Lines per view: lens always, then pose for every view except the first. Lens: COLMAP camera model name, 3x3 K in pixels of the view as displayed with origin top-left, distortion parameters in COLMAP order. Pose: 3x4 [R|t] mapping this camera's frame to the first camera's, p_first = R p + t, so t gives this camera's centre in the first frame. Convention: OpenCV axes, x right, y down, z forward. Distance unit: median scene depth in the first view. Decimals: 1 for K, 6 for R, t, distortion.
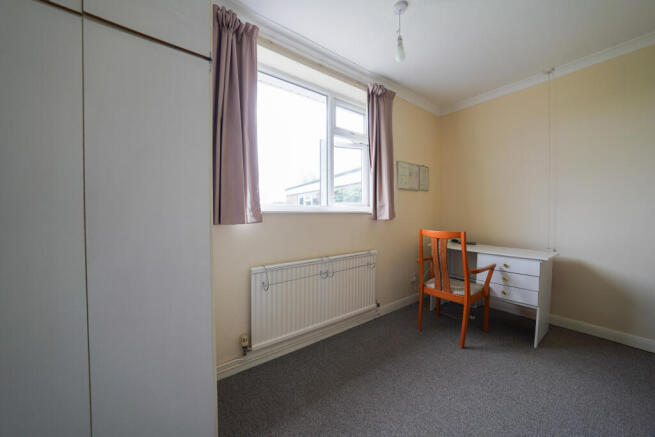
lens RADIAL K [[220.8, 0, 327.5], [0, 220.8, 218.5], [0, 0, 1]] dist [0.000071, 0.000001]
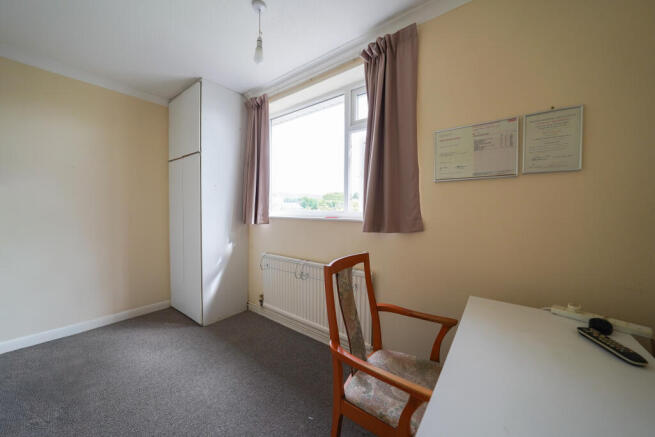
lens RADIAL K [[220.8, 0, 327.5], [0, 220.8, 218.5], [0, 0, 1]] dist [0.000071, 0.000001]
pose [[0.329268, 0.042379, -0.943285, 1.015144], [-0.028123, 0.998989, 0.035065, -0.068043], [0.943818, 0.014982, 0.330127, 0.731763]]
